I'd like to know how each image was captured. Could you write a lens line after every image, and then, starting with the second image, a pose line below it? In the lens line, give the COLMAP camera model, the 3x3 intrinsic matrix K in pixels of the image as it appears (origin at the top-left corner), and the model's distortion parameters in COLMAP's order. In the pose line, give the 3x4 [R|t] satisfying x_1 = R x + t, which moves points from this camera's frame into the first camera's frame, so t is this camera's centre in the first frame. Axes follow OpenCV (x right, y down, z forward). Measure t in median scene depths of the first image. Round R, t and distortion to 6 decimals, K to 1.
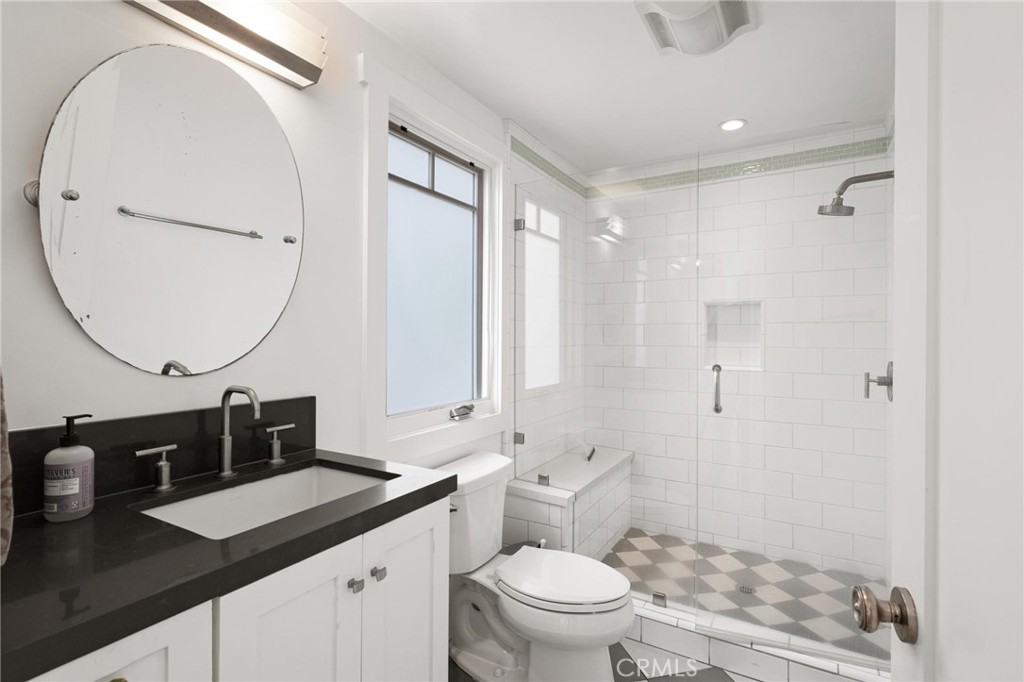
lens RADIAL K [[458.2, 0, 518.8], [0, 458.2, 339.3], [0, 0, 1]] dist [-0.004688, -0.001953]
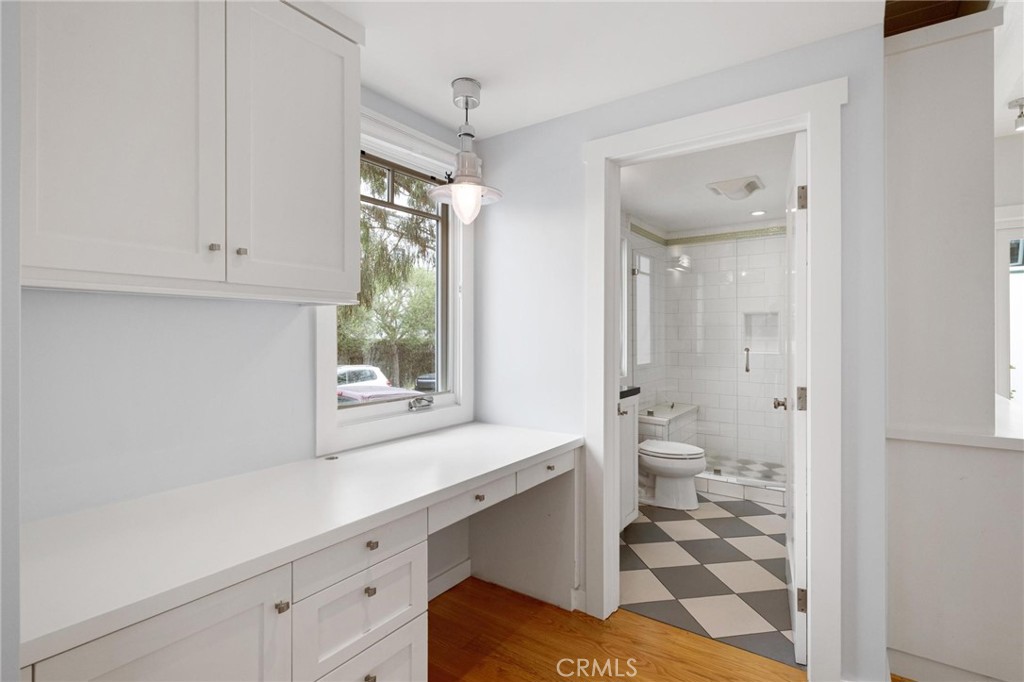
lens RADIAL K [[458.2, 0, 522.4], [0, 458.2, 334.0], [0, 0, 1]] dist [-0.004688, -0.001953]
pose [[0.996285, -0.005731, -0.085923, -0.250421], [0.005472, 0.999980, -0.003249, -0.002742], [0.085940, 0.002767, 0.996296, -0.724081]]
